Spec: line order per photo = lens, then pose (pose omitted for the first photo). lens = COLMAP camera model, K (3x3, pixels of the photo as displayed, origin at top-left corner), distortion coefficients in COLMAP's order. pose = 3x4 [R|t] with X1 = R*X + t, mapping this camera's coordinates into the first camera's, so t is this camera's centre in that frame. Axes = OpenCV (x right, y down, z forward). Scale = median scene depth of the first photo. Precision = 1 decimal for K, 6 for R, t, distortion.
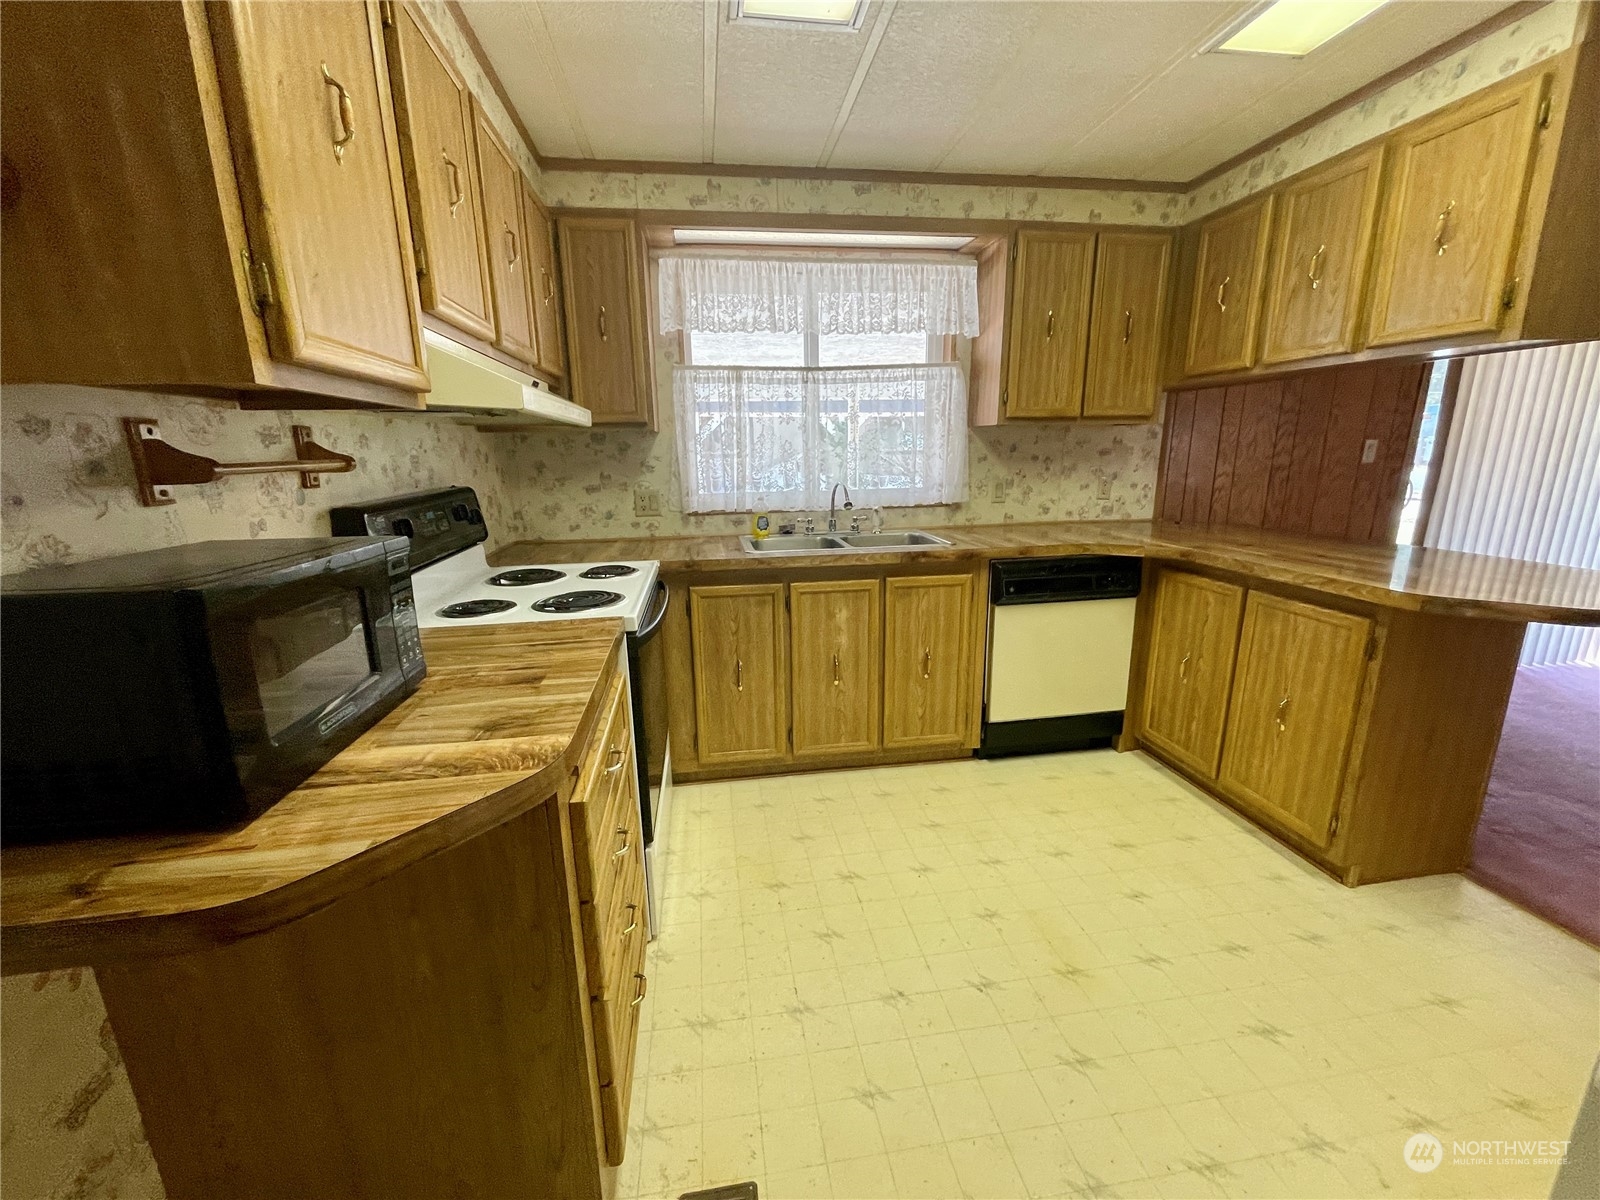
lens RADIAL K [[646.1, 0, 800.0], [0, 646.1, 600.0], [0, 0, 1]] dist [-0.009366, 0.005338]
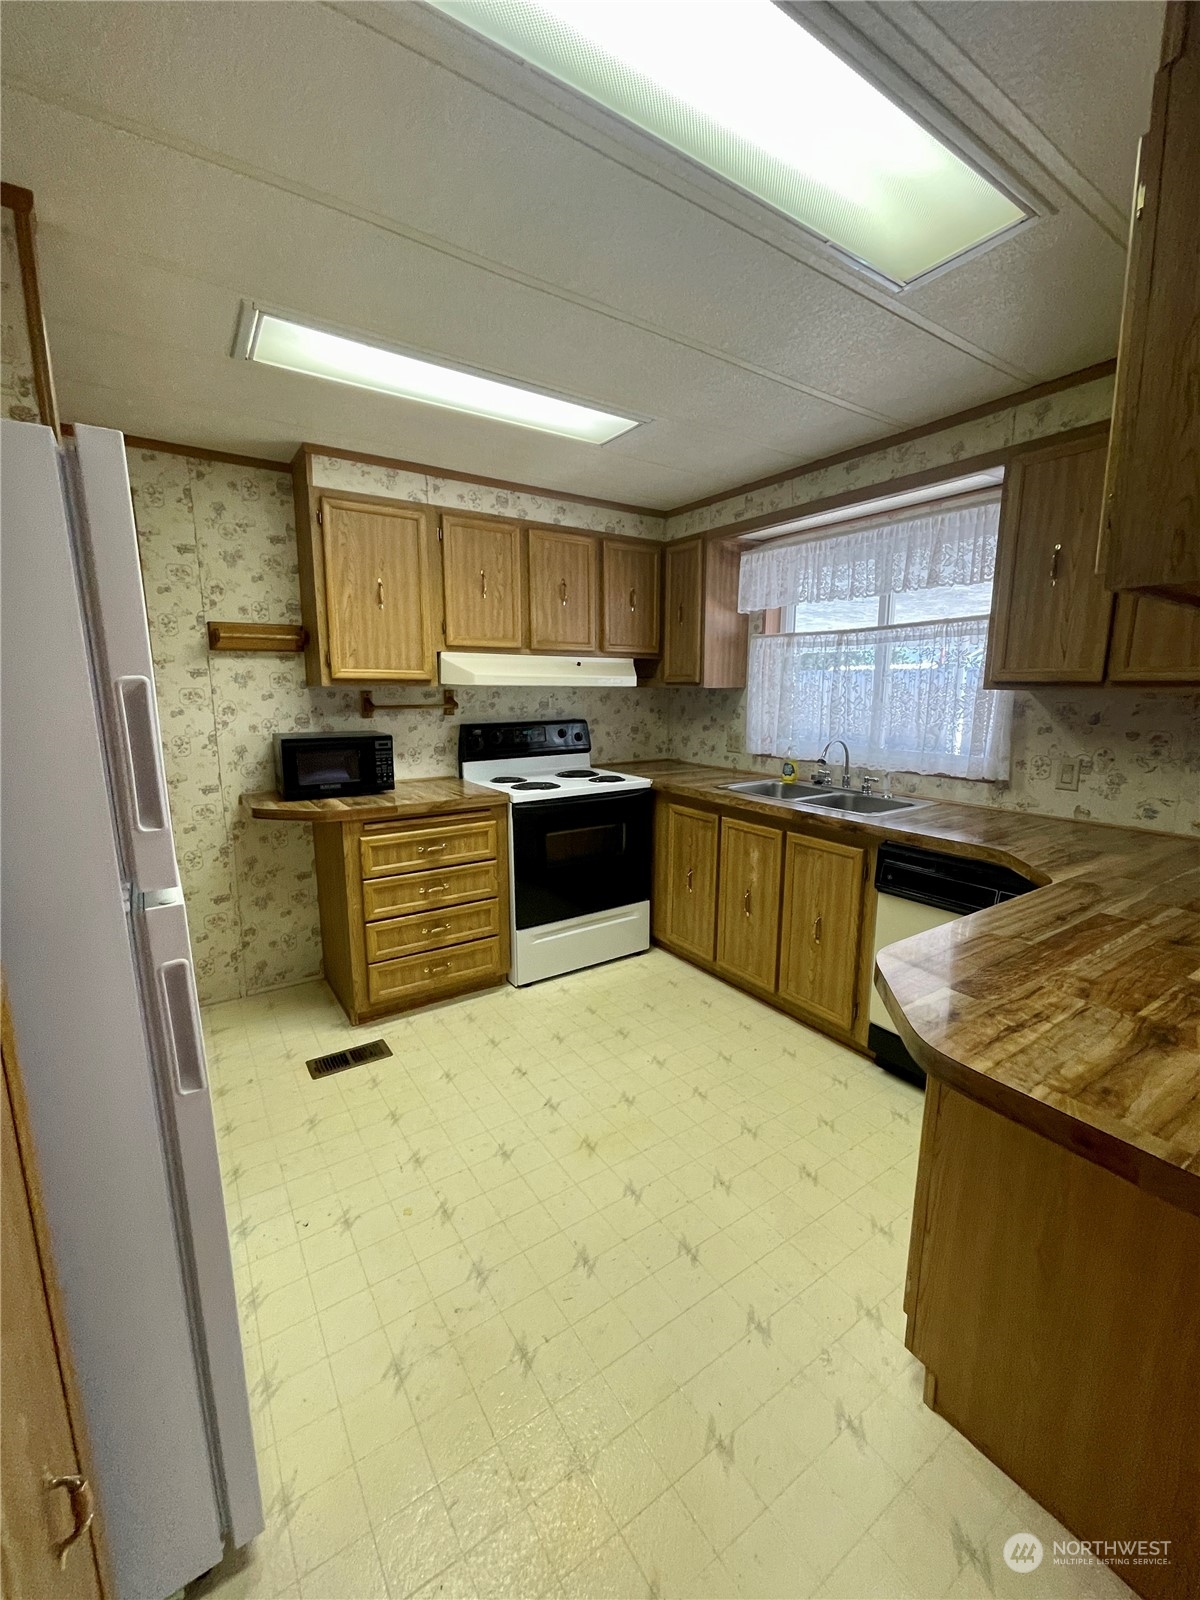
lens RADIAL K [[646.1, 0, 586.6], [0, 646.1, 801.1], [0, 0, 1]] dist [-0.009366, 0.005338]
pose [[0.422416, 0.180655, -0.888217, 0.869989], [-0.216857, 0.971620, 0.094486, -0.104337], [0.880078, 0.152703, 0.449604, 0.211470]]
